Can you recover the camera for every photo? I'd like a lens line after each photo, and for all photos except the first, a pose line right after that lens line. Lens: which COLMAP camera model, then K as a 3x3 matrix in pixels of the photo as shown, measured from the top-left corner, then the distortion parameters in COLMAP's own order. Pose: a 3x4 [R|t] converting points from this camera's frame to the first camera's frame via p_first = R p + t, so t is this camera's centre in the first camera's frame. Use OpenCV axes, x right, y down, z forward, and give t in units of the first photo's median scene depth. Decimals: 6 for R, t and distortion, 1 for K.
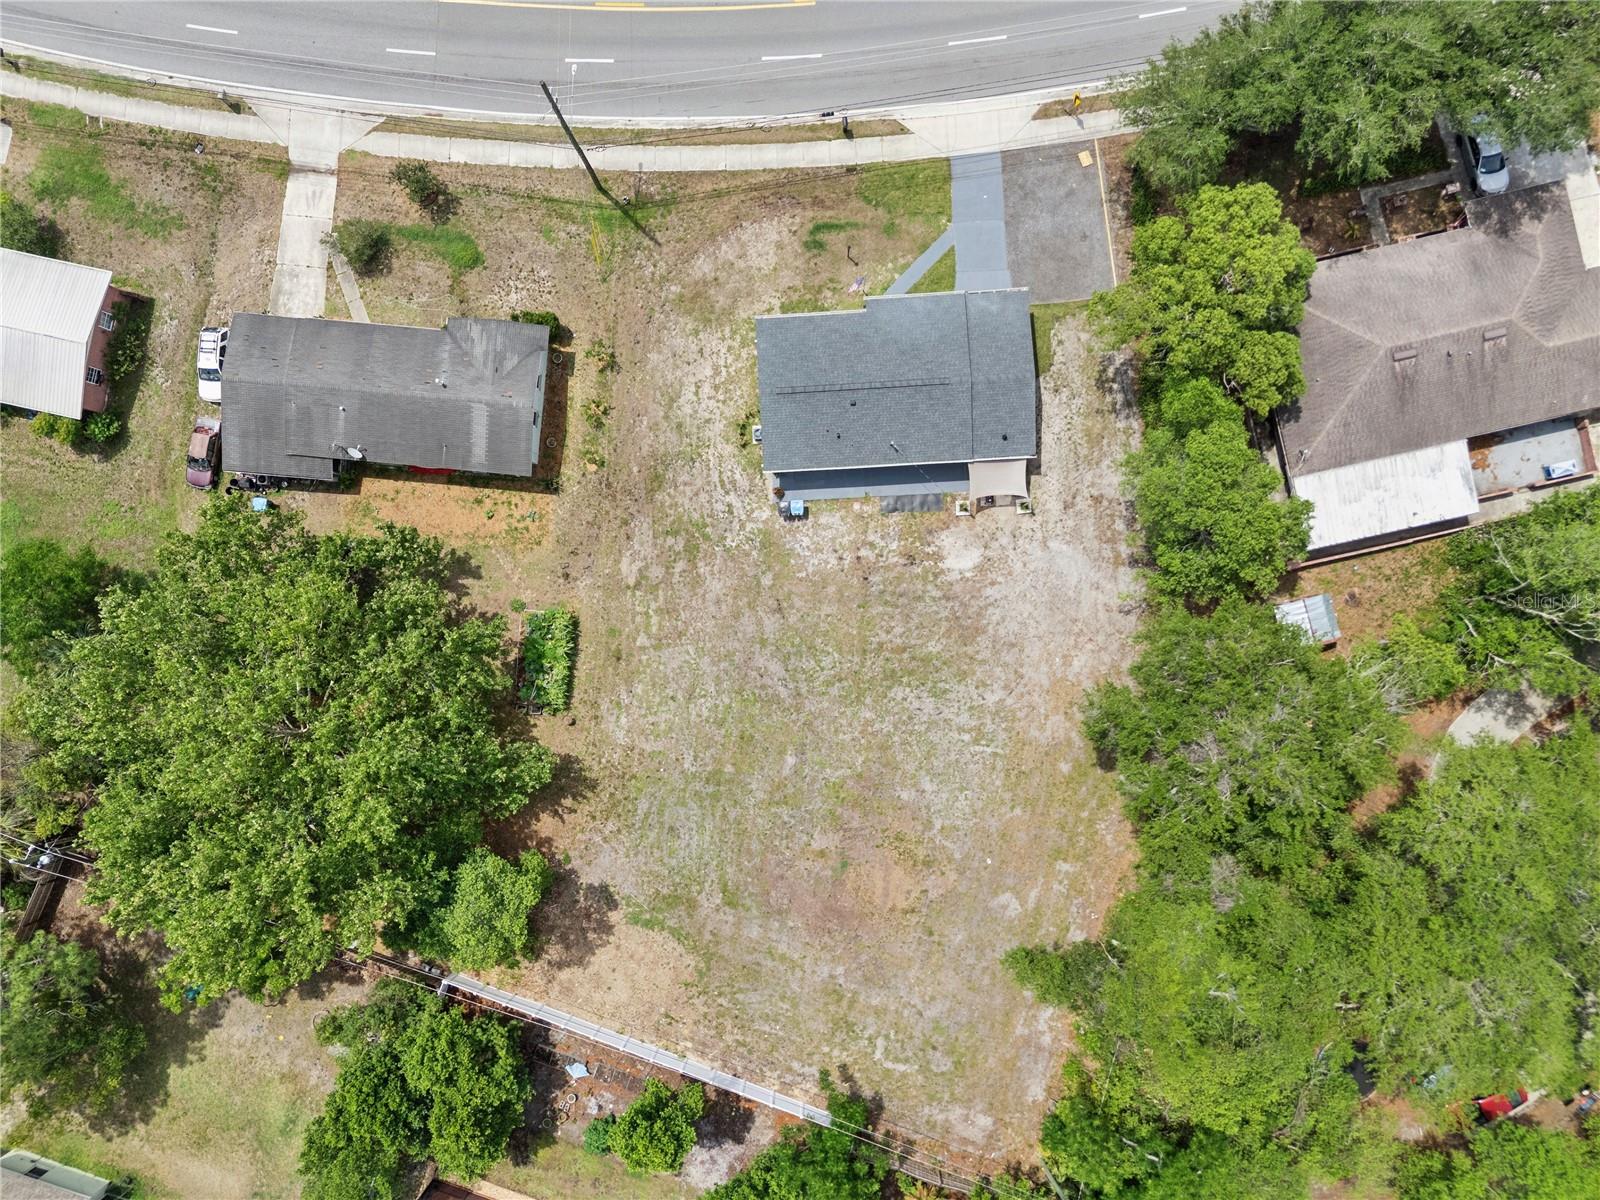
lens RADIAL K [[1180.4, 0, 797.3], [0, 1180.4, 597.5], [0, 0, 1]] dist [0.078824, -0.077583]
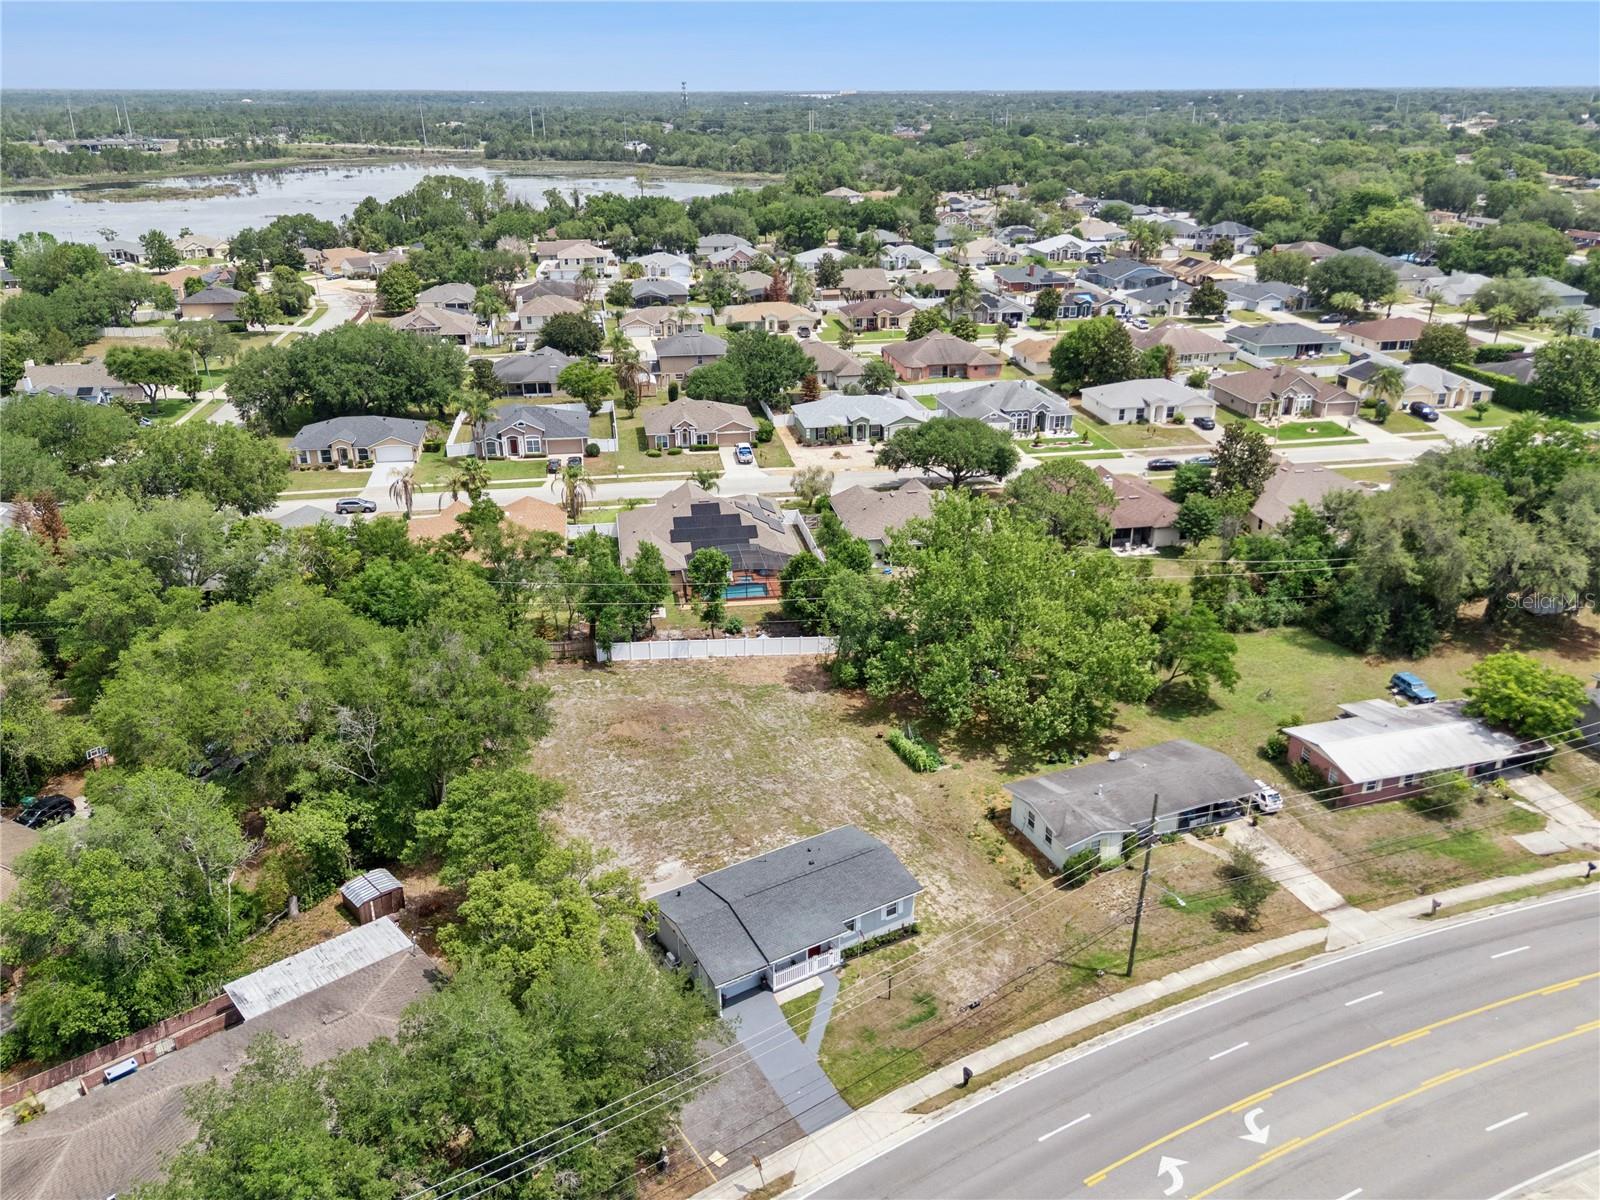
lens RADIAL K [[1180.4, 0, 797.5], [0, 1180.4, 607.3], [0, 0, 1]] dist [0.078824, -0.077583]
pose [[-0.880283, 0.200966, -0.429785, 0.477819], [-0.474216, -0.344228, 0.810325, -0.951221], [0.014904, 0.917126, 0.398319, 0.288978]]
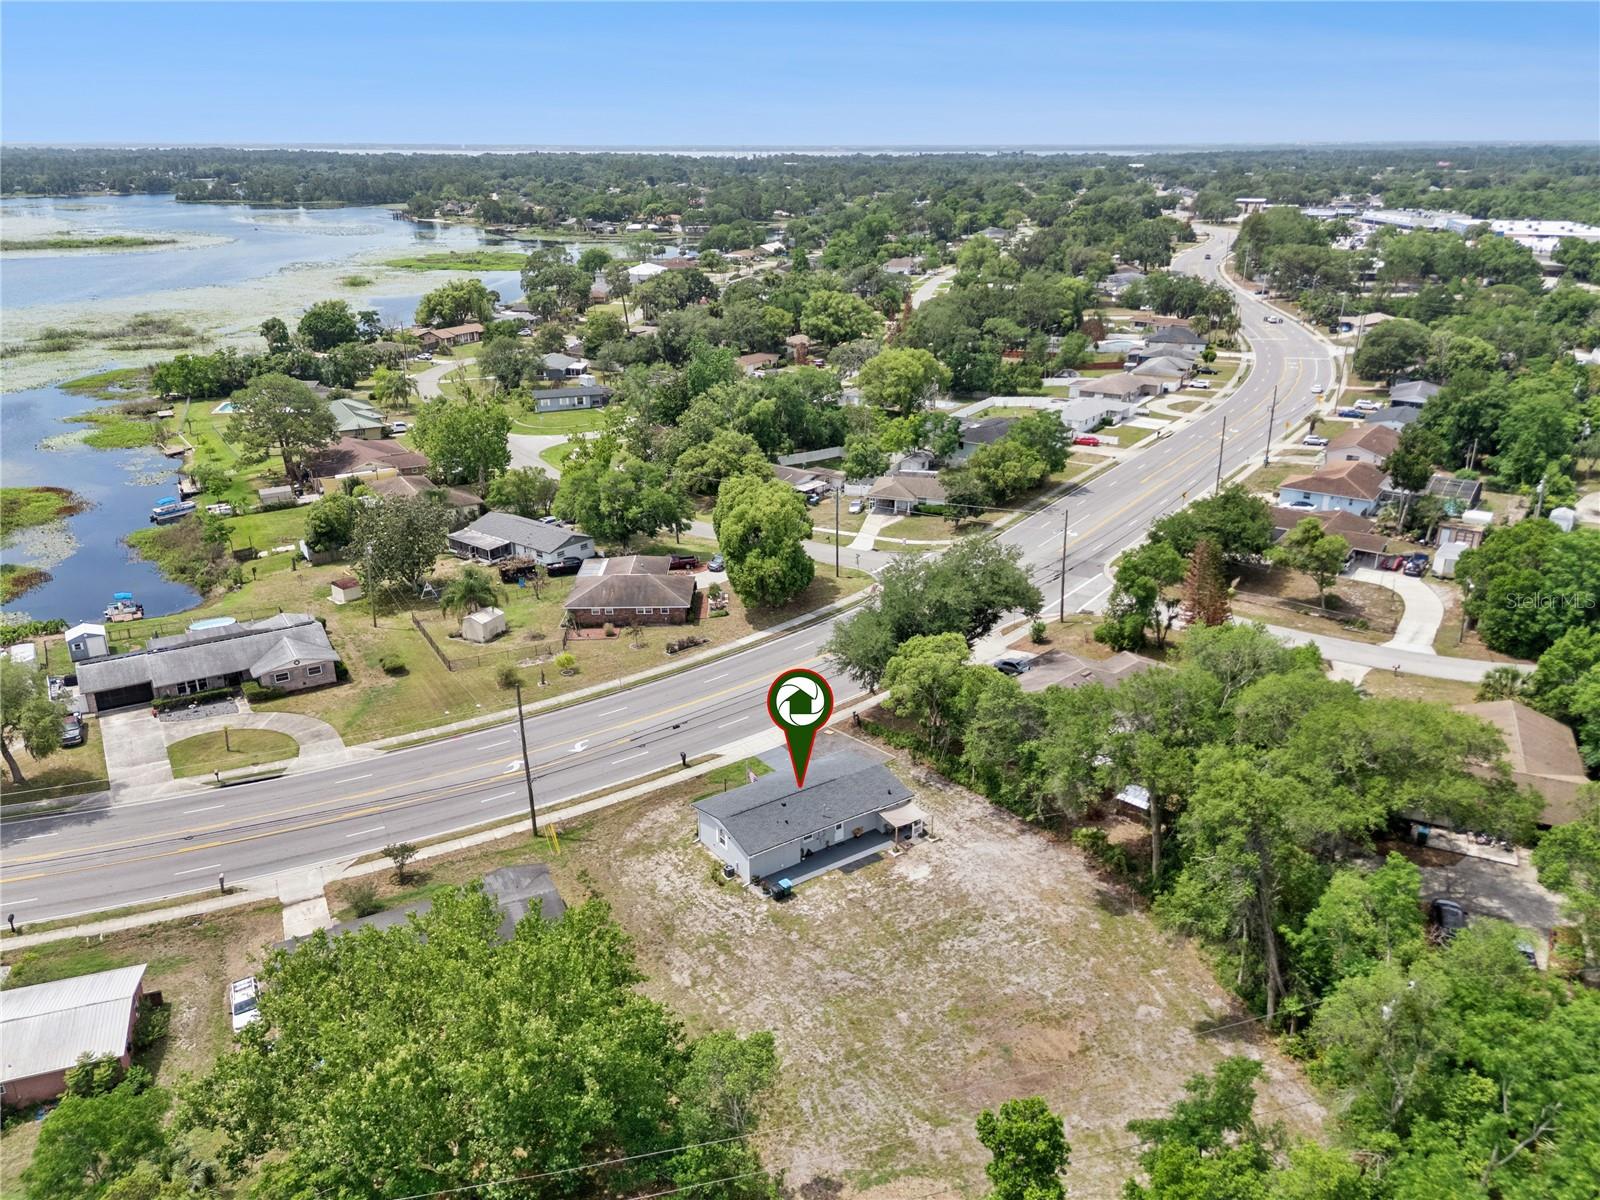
lens RADIAL K [[1180.4, 0, 809.2], [0, 1180.4, 606.5], [0, 0, 1]] dist [0.078824, -0.077583]
pose [[0.850459, -0.177131, 0.495322, -0.527472], [0.525940, 0.304821, -0.794023, 0.810750], [-0.010339, 0.935793, 0.352398, 0.287094]]
